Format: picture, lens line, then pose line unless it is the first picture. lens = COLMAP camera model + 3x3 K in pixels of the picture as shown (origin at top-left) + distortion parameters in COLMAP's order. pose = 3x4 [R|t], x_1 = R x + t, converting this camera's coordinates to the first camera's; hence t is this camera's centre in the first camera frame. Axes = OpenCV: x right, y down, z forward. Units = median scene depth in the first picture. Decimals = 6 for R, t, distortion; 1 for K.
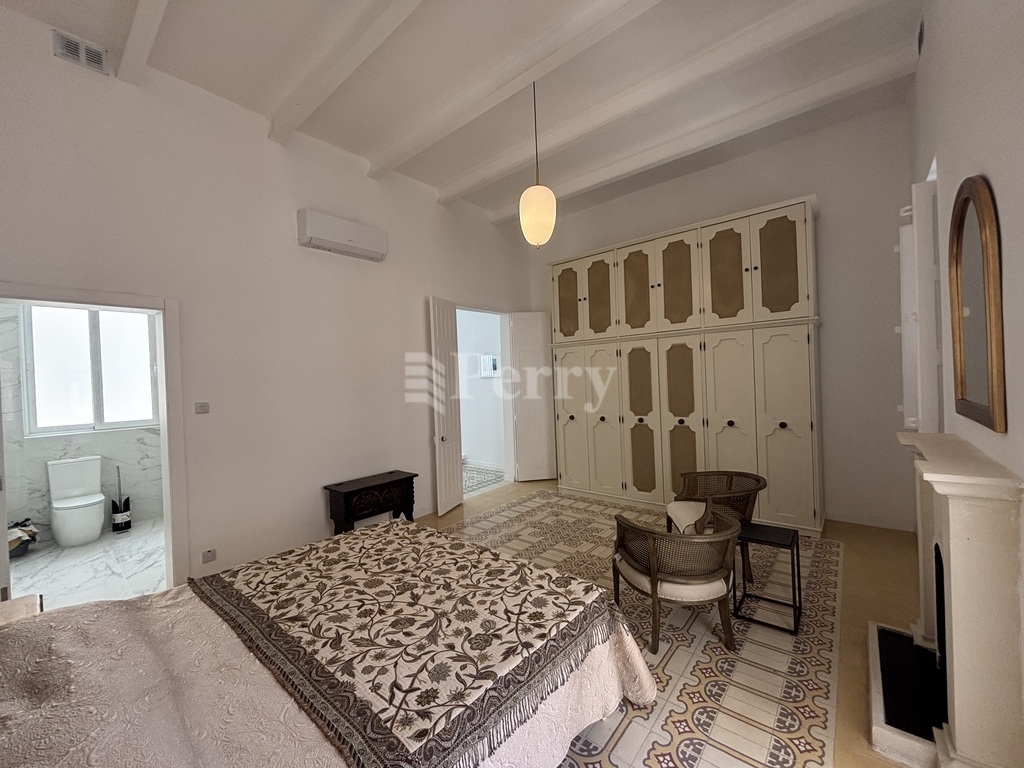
lens RADIAL K [[413.0, 0, 509.3], [0, 413.0, 386.0], [0, 0, 1]] dist [-0.002721, 0.000146]
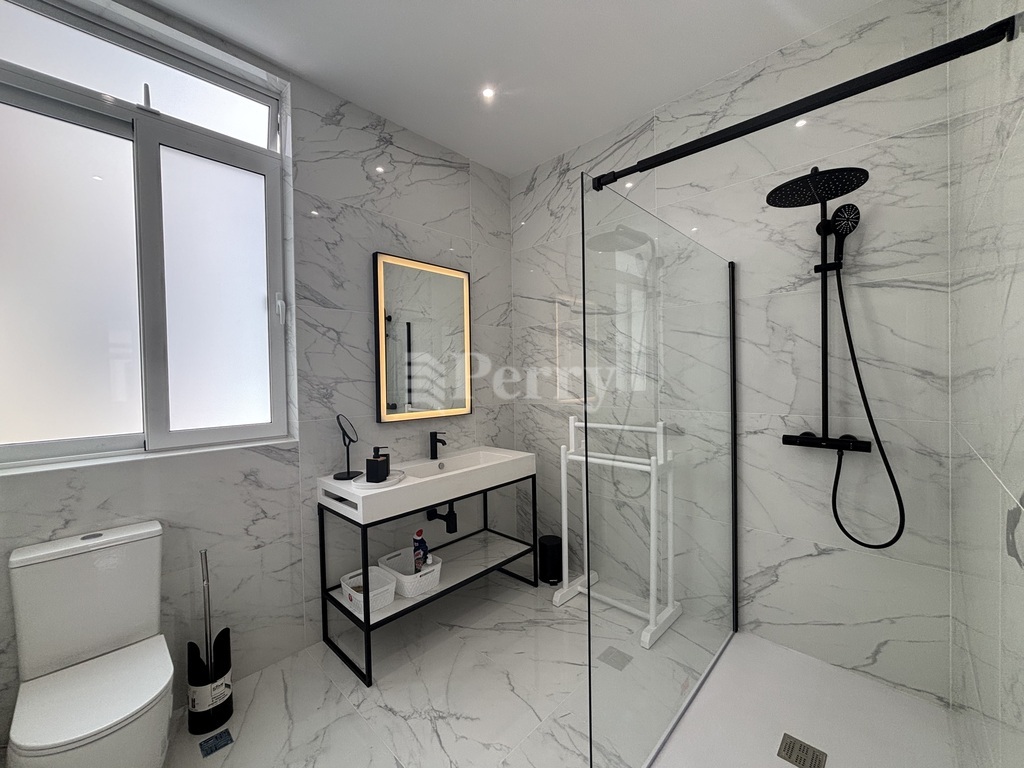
lens RADIAL K [[413.0, 0, 514.7], [0, 413.0, 381.2], [0, 0, 1]] dist [-0.002721, 0.000146]
pose [[0.997765, 0.017288, -0.064545, -0.637821], [-0.017230, 0.999851, 0.001444, 0.032866], [0.064560, -0.000329, 0.997914, 0.635676]]
